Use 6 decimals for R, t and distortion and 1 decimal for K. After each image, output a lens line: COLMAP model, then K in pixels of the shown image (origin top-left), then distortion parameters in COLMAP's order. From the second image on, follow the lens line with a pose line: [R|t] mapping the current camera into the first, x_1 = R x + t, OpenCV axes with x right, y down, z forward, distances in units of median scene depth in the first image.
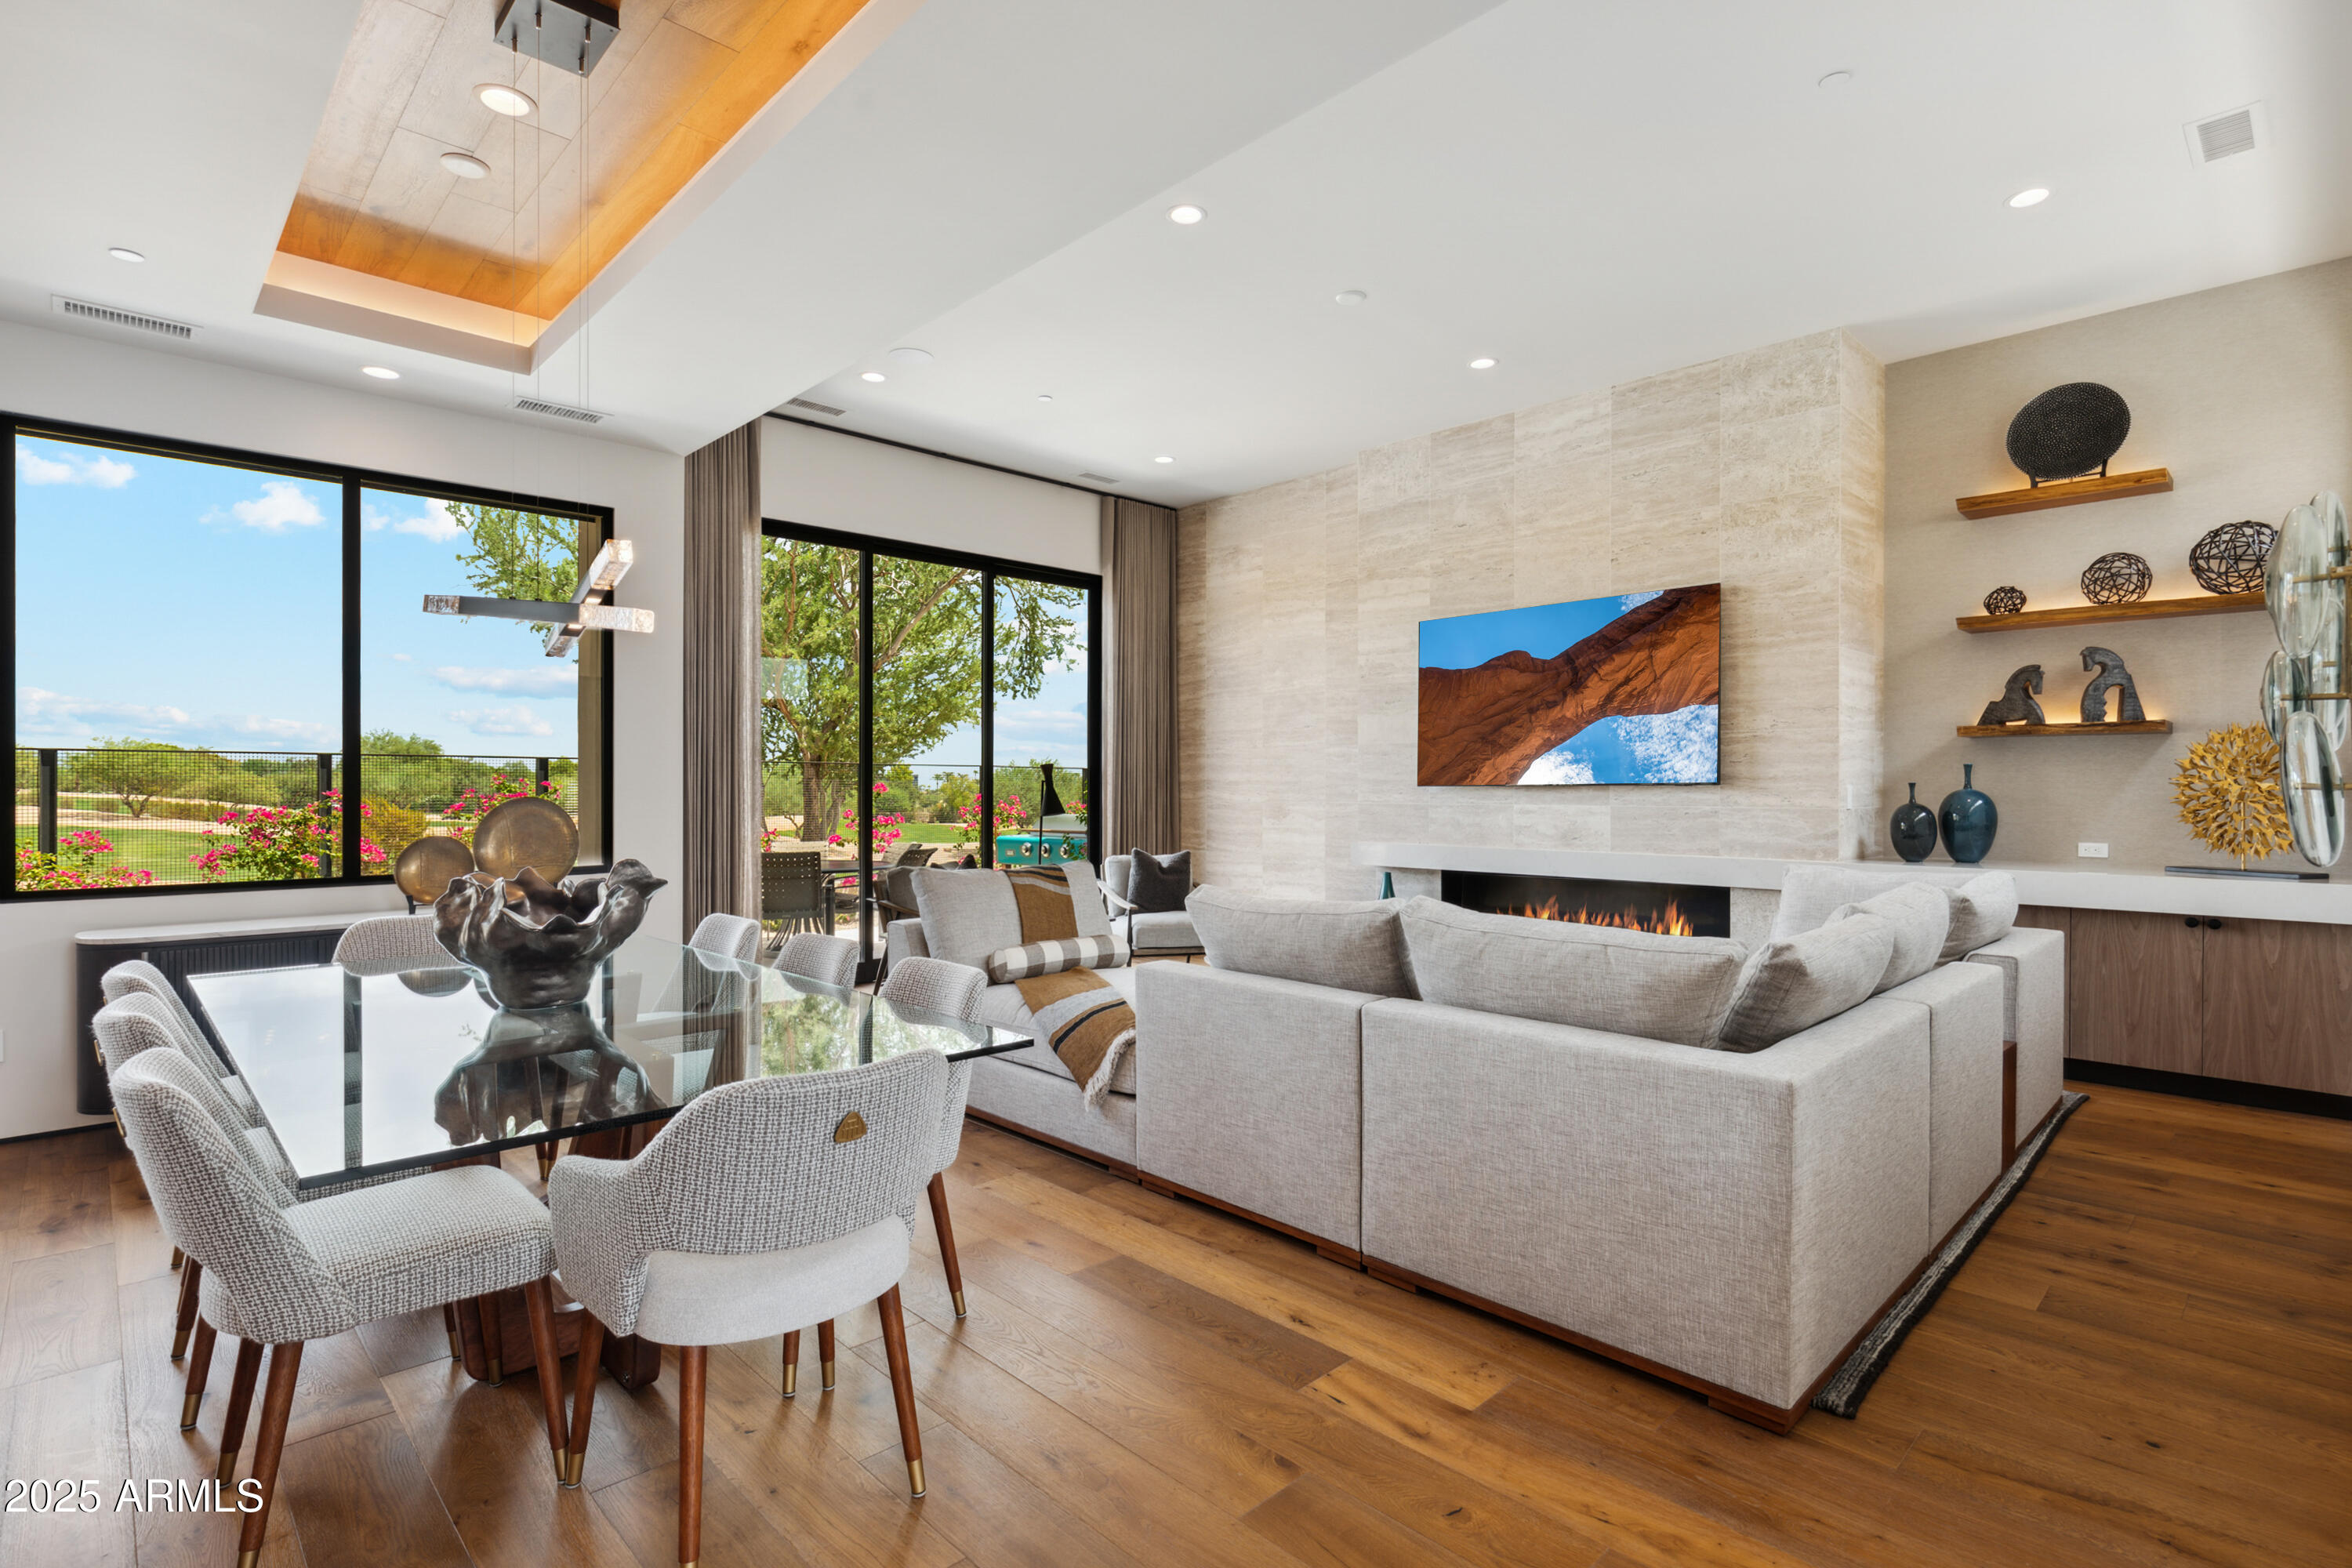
lens RADIAL K [[1121.4, 0, 1164.2], [0, 1121.4, 790.5], [0, 0, 1]] dist [0.002503, -0.012855]
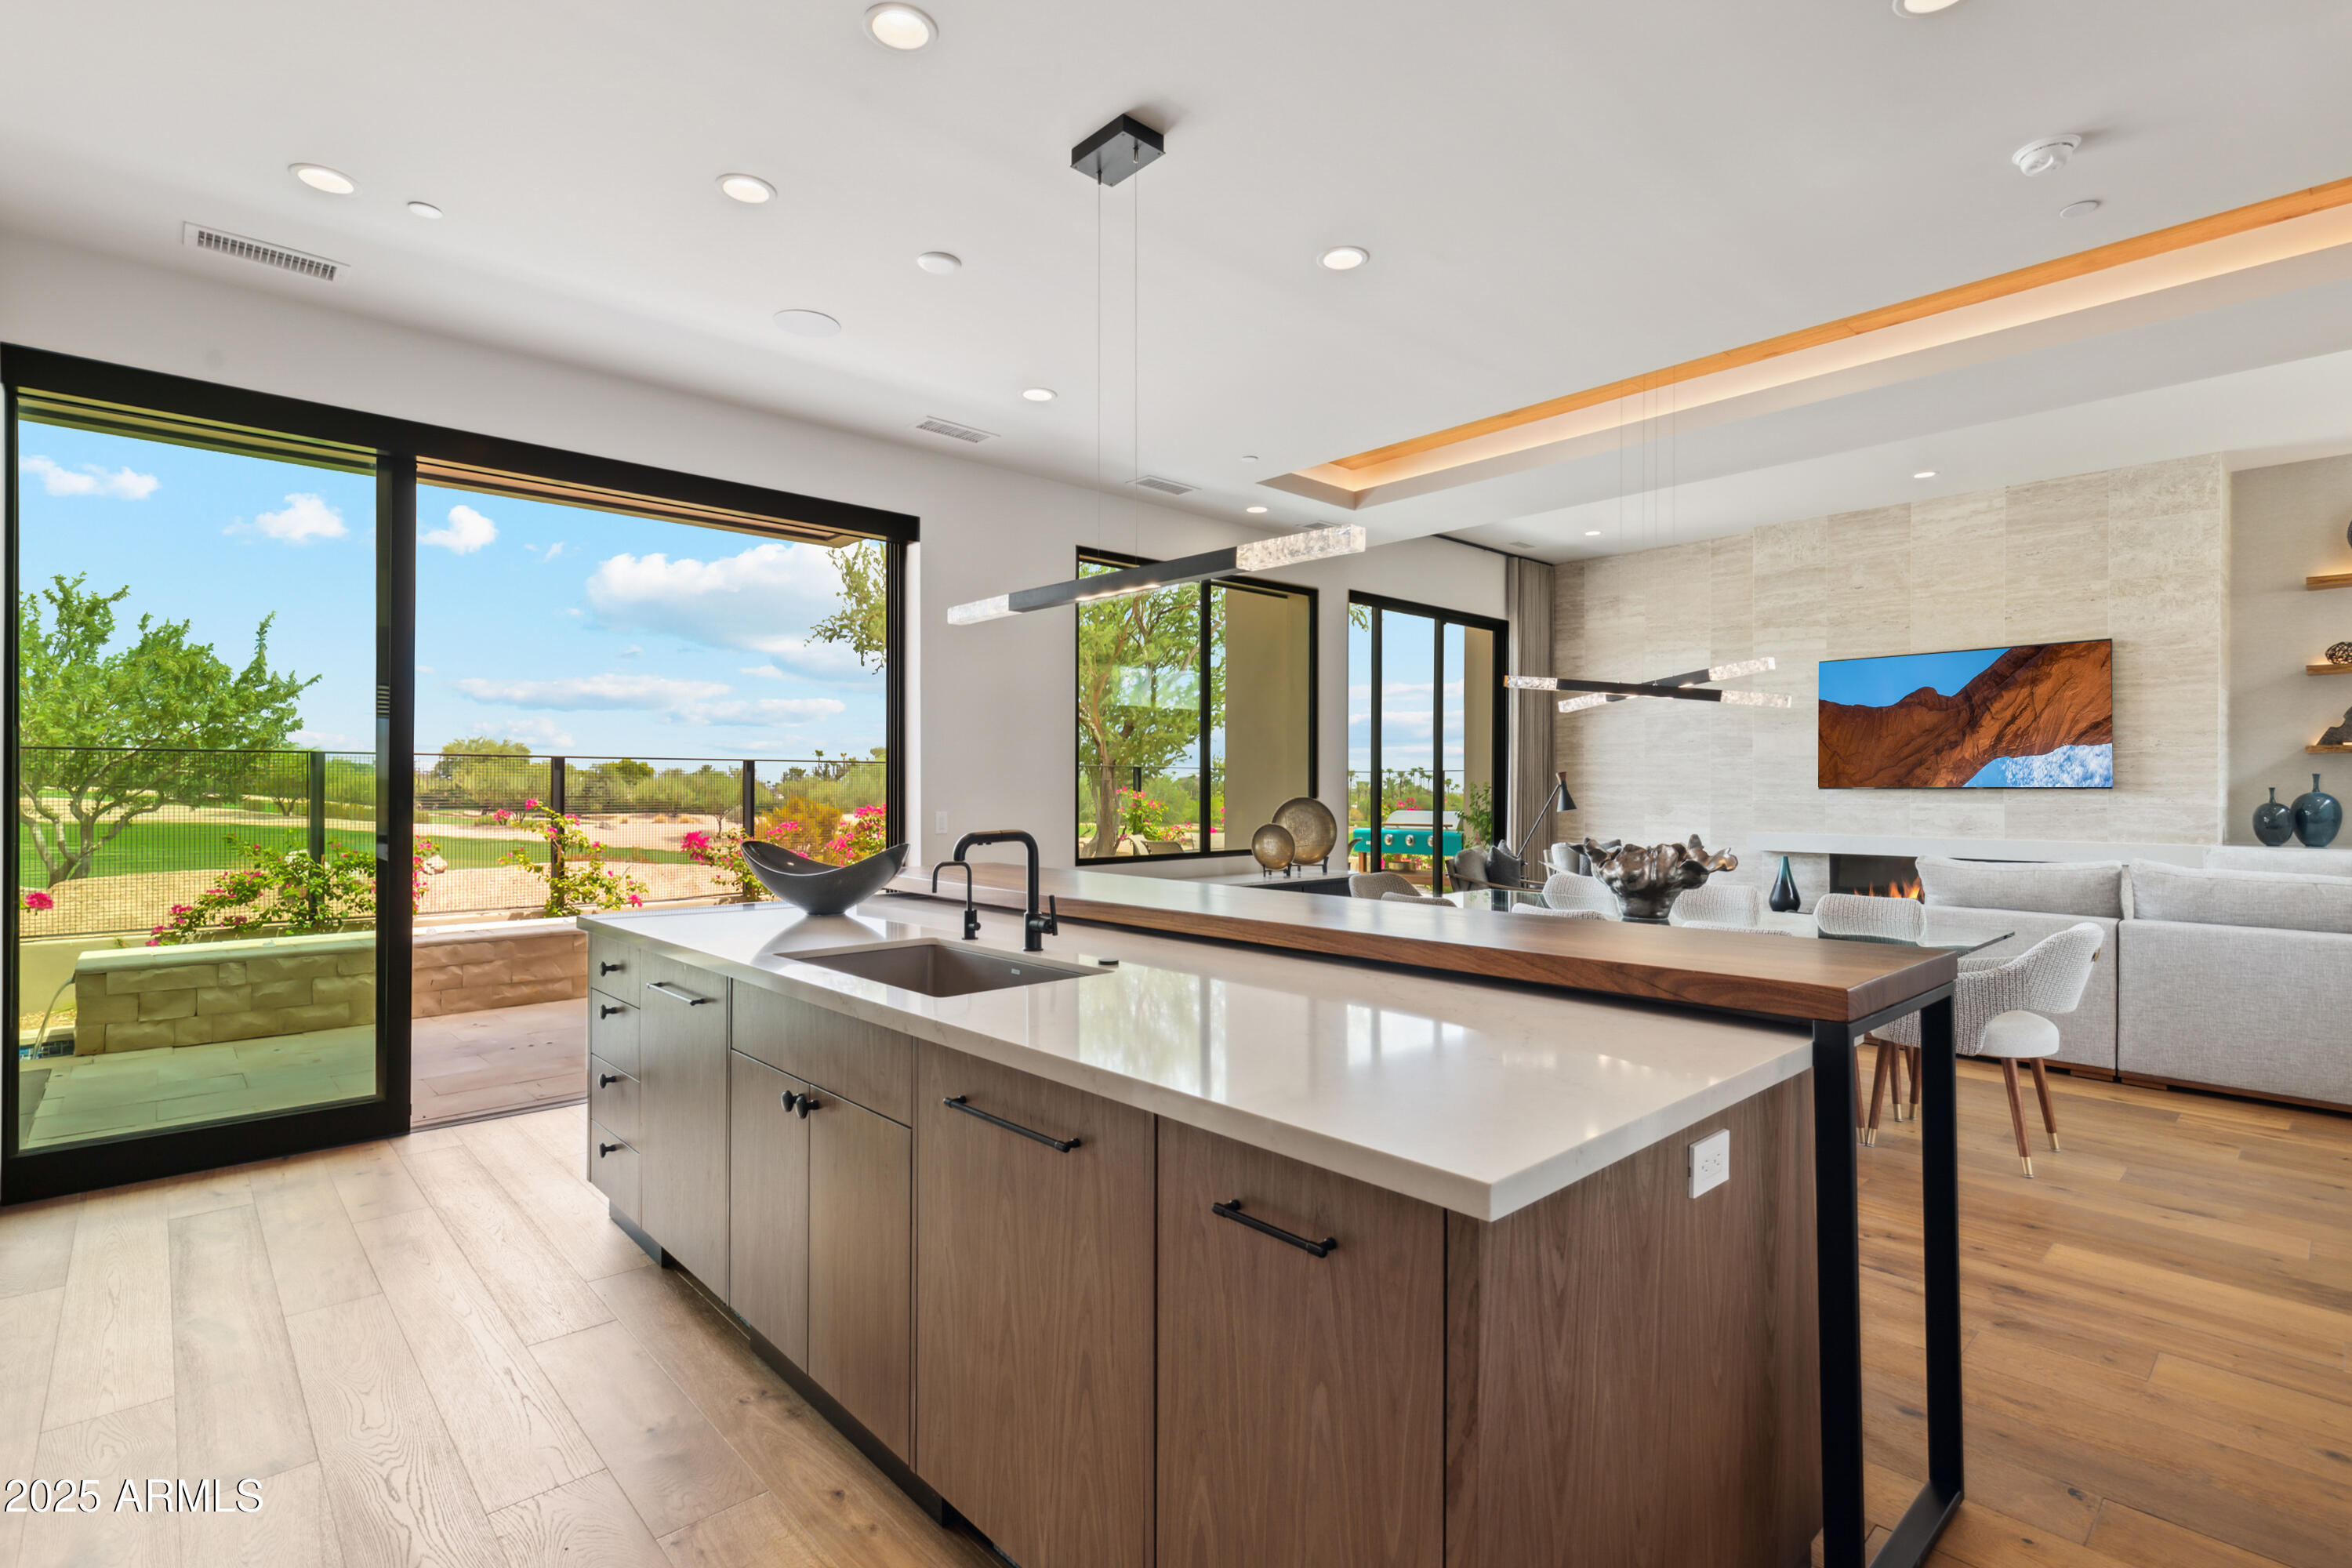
lens RADIAL K [[1085.9, 0, 1176.5], [0, 1085.9, 788.7], [0, 0, 1]] dist [0.002884, -0.000409]
pose [[0.999758, 0.000789, -0.021993, -0.543082], [-0.000824, 0.999998, -0.001561, -0.001865], [0.021991, 0.001579, 0.999757, -0.298351]]
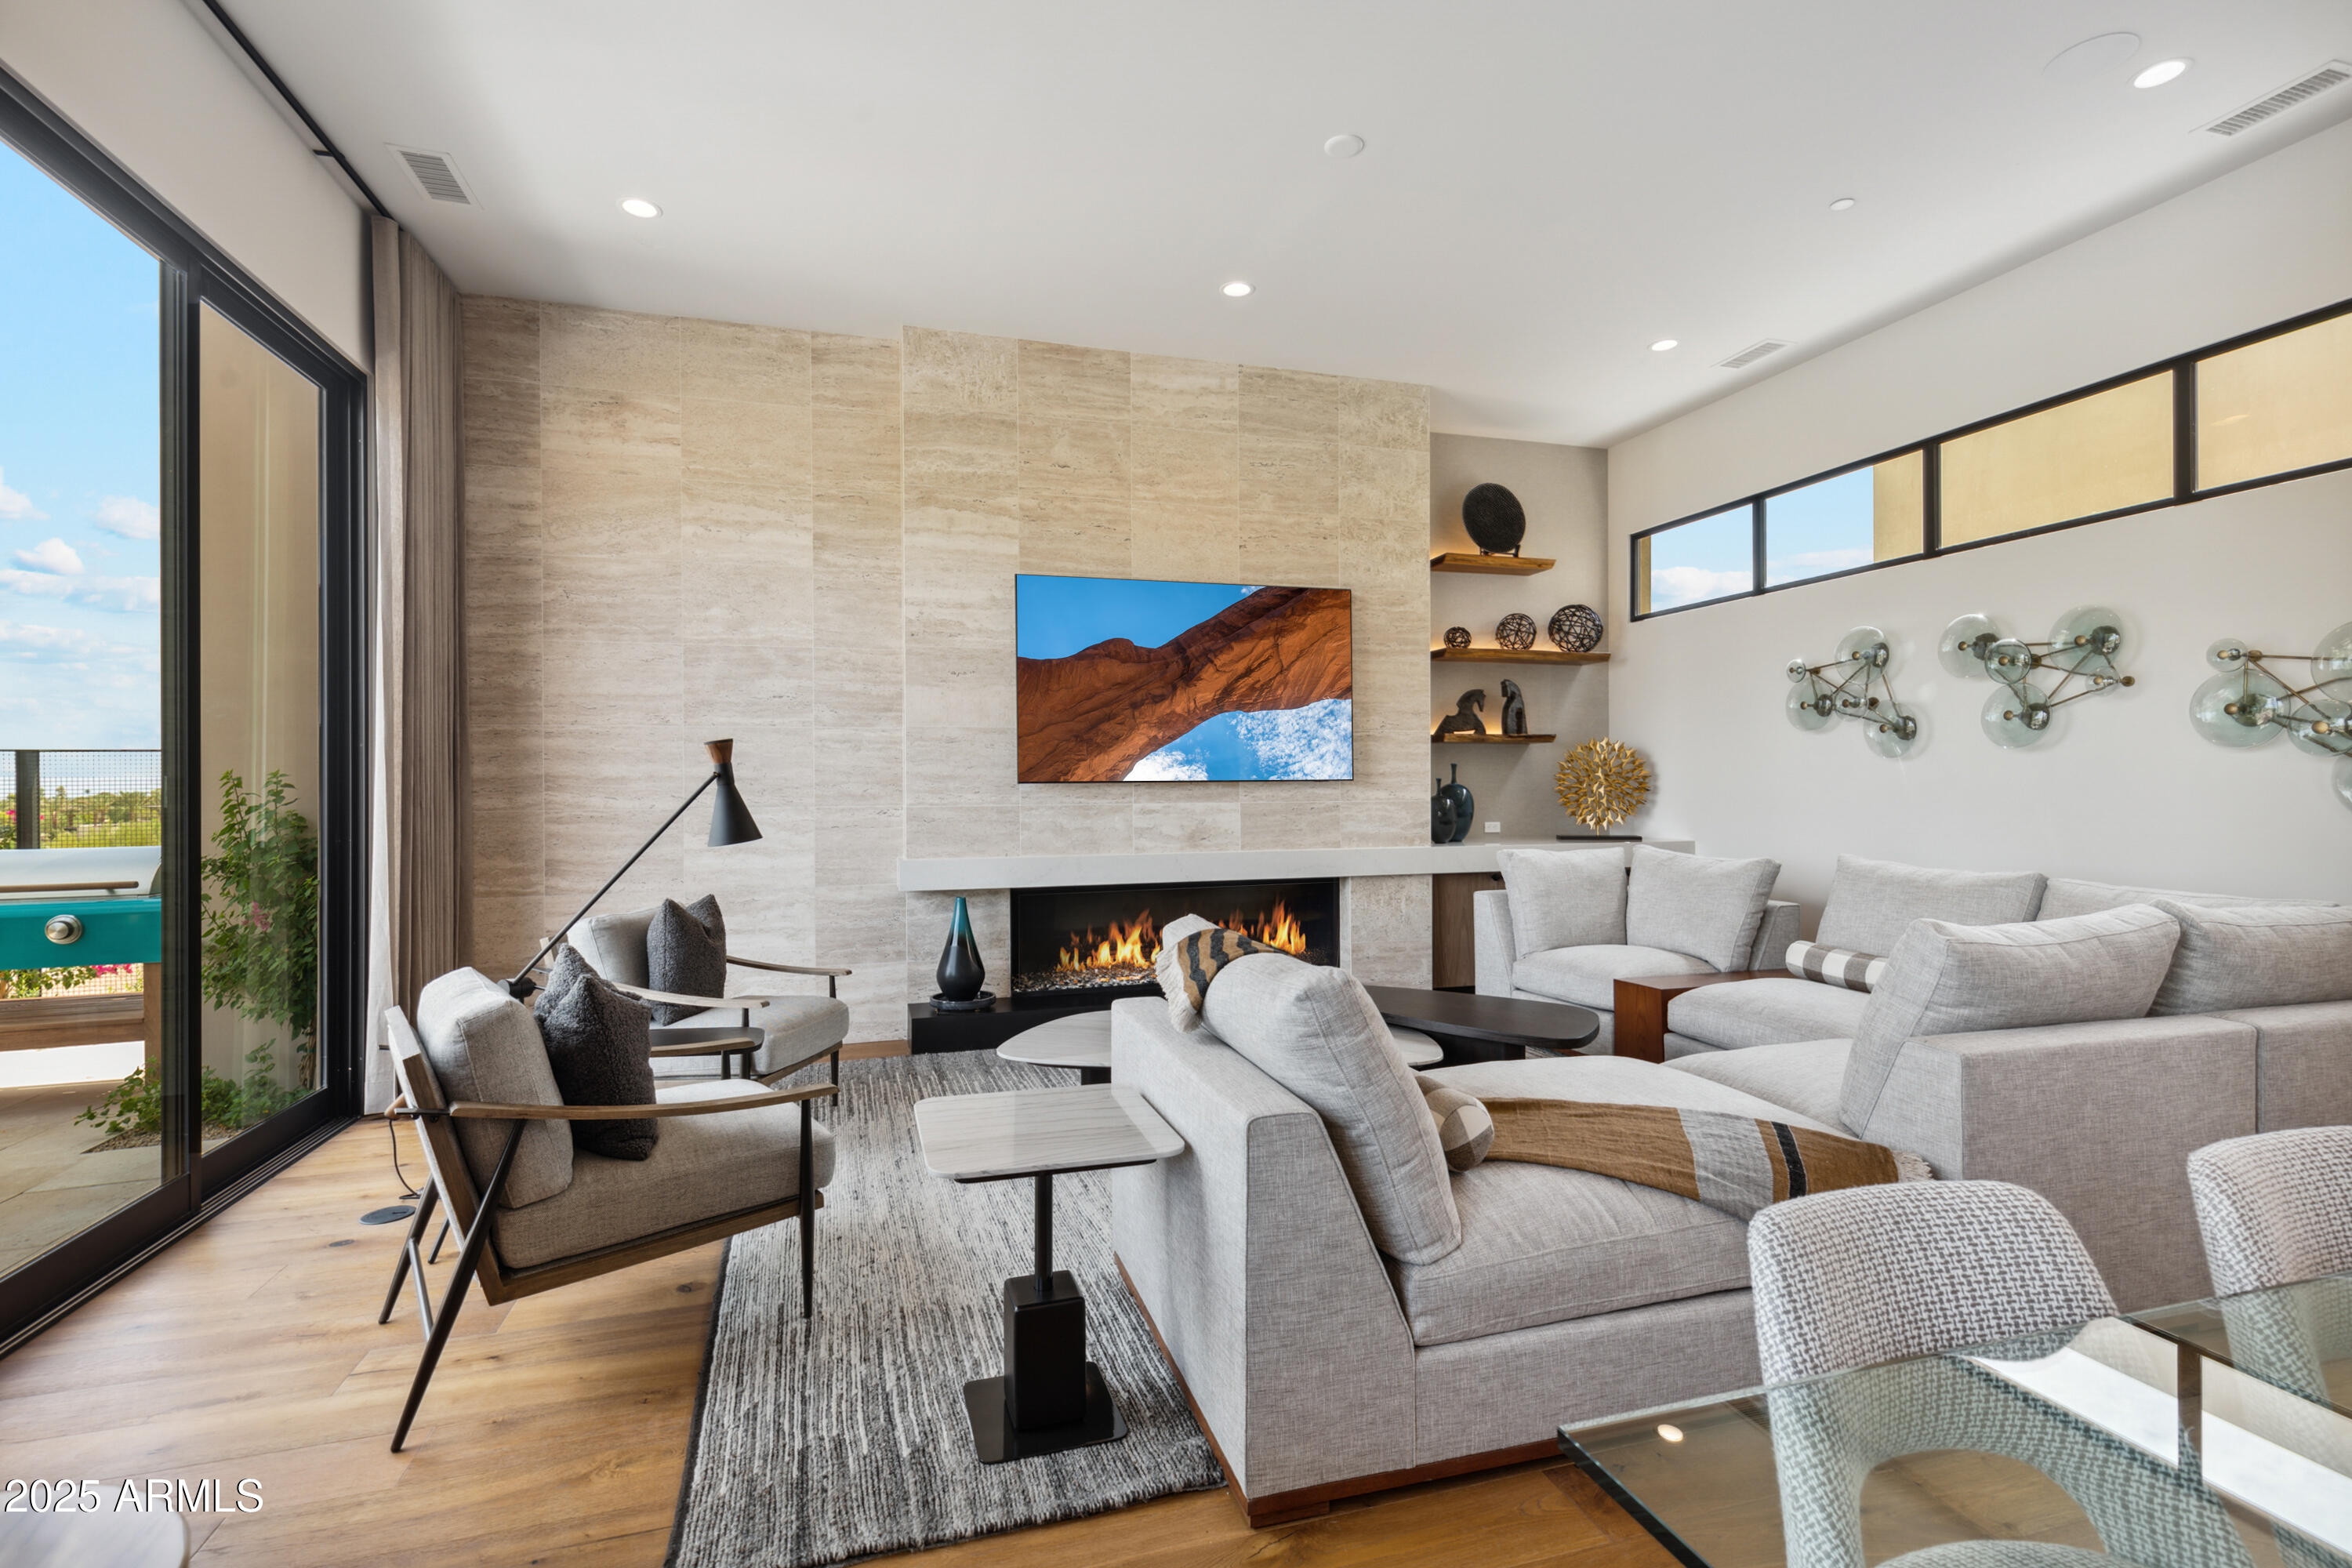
lens RADIAL K [[1085.9, 0, 1176.5], [0, 1085.9, 788.7], [0, 0, 1]] dist [0.002884, -0.000409]
pose [[0.453117, -0.007400, 0.891420, -0.449368], [0.008227, 0.999958, 0.004119, -0.002429], [-0.891413, 0.005467, 0.453159, 0.622358]]
